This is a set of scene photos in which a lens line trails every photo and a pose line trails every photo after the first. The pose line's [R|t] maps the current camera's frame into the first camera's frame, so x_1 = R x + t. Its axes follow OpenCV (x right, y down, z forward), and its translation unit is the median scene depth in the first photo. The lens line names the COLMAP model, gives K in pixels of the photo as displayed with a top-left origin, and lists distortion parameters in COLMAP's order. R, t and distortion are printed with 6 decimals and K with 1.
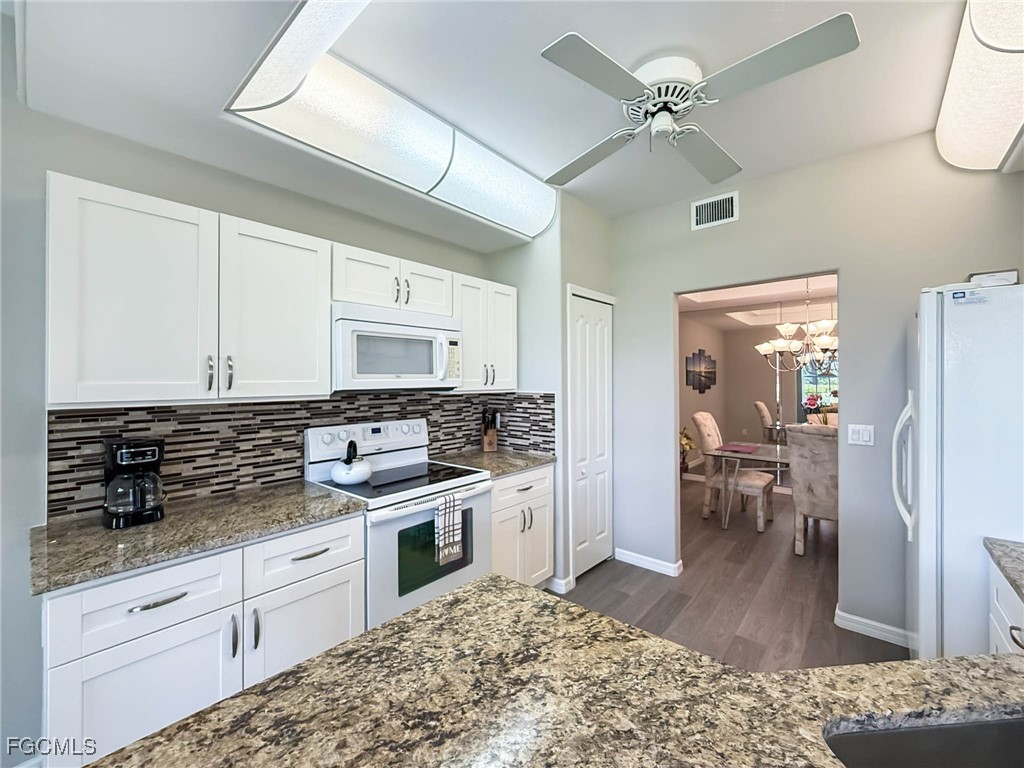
lens RADIAL K [[417.4, 0, 510.9], [0, 417.4, 376.5], [0, 0, 1]] dist [0.000989, 0.000063]
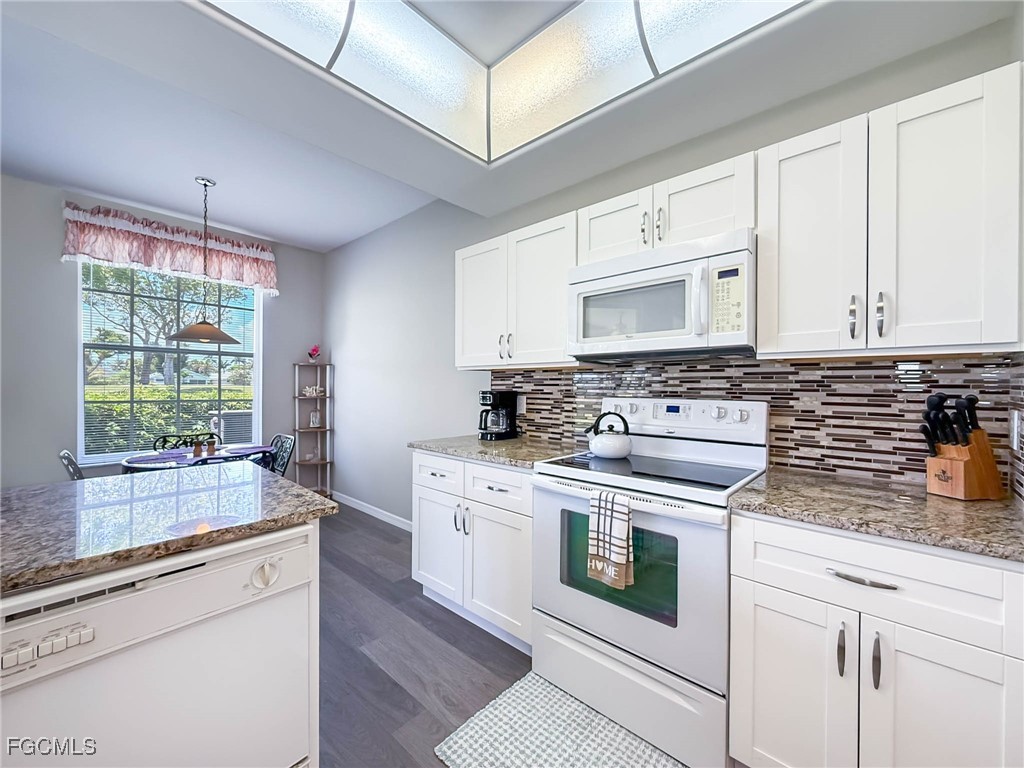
lens RADIAL K [[413.1, 0, 507.1], [0, 413.1, 385.2], [0, 0, 1]] dist [-0.000464, -0.000007]
pose [[-0.029006, 0.003507, -0.999573, 0.529551], [0.002845, 0.999990, 0.003425, 0.089104], [0.999575, -0.002745, -0.029016, 0.785105]]
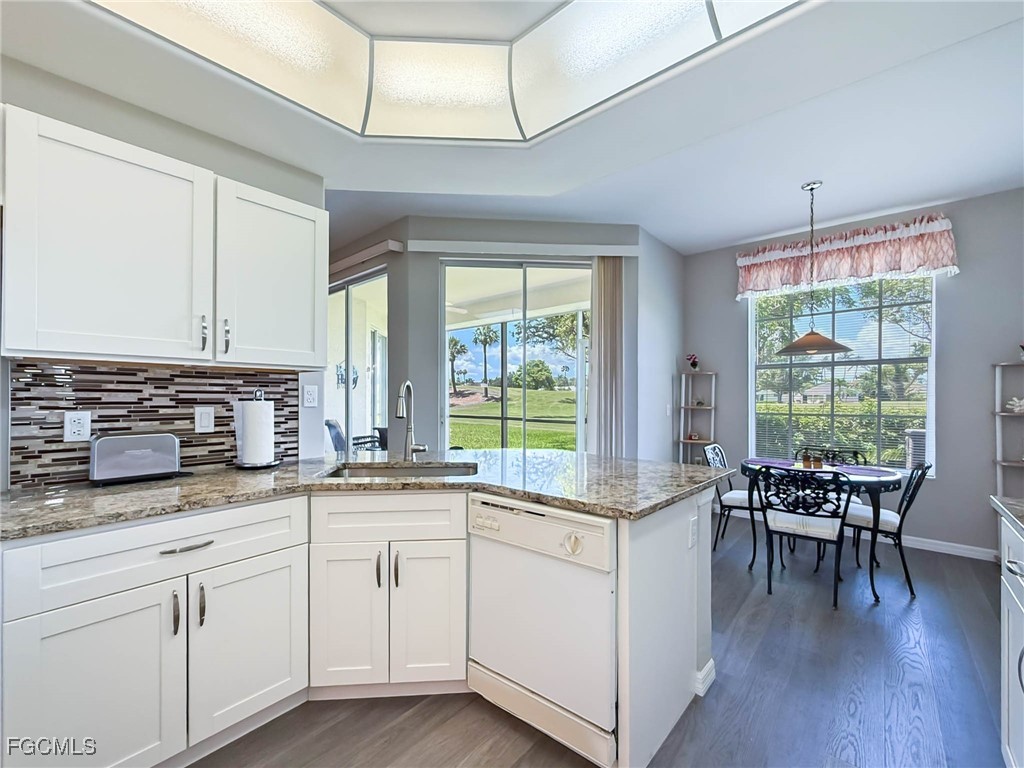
lens RADIAL K [[423.5, 0, 514.8], [0, 423.5, 393.4], [0, 0, 1]] dist [0.000249, -0.000083]
pose [[-0.999992, 0.001443, 0.003641, 0.135487], [0.001407, 0.999950, -0.009937, 0.097685], [-0.003655, -0.009932, -0.999944, 1.112683]]
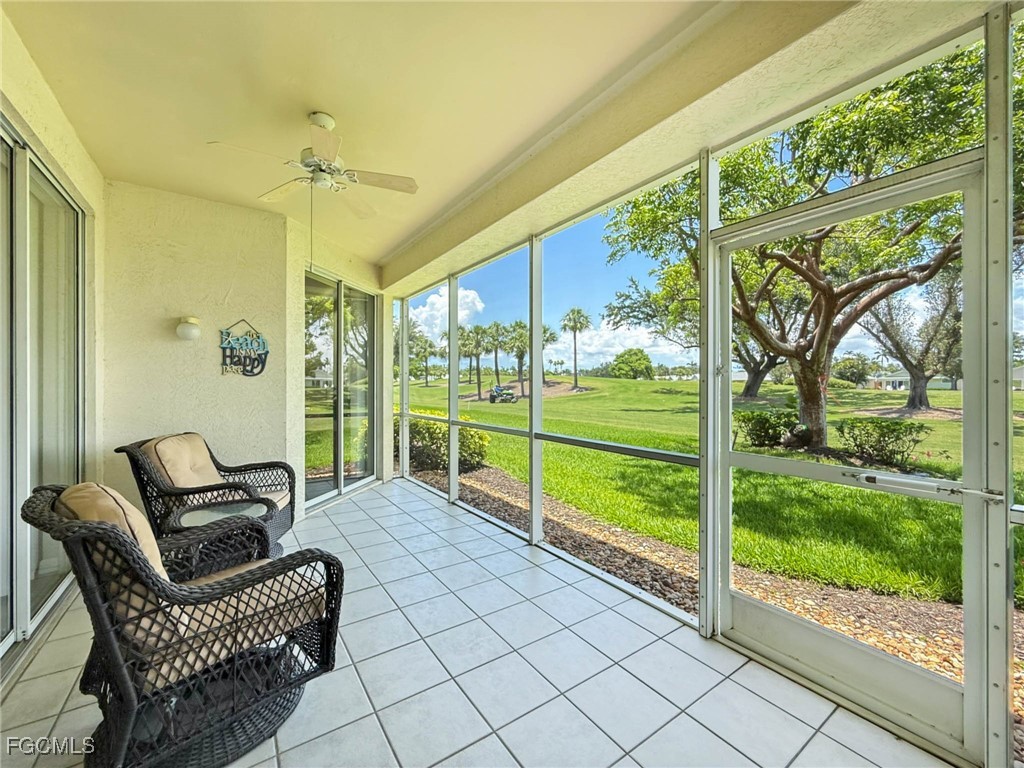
lens RADIAL K [[406.1, 0, 511.1], [0, 406.1, 384.4], [0, 0, 1]] dist [-0.000441, 0.000059]
pose [[-0.968965, 0.005636, 0.247134, -0.053301], [0.003834, 0.999962, -0.007775, 0.085411], [-0.247168, -0.006587, -0.968950, -0.606904]]
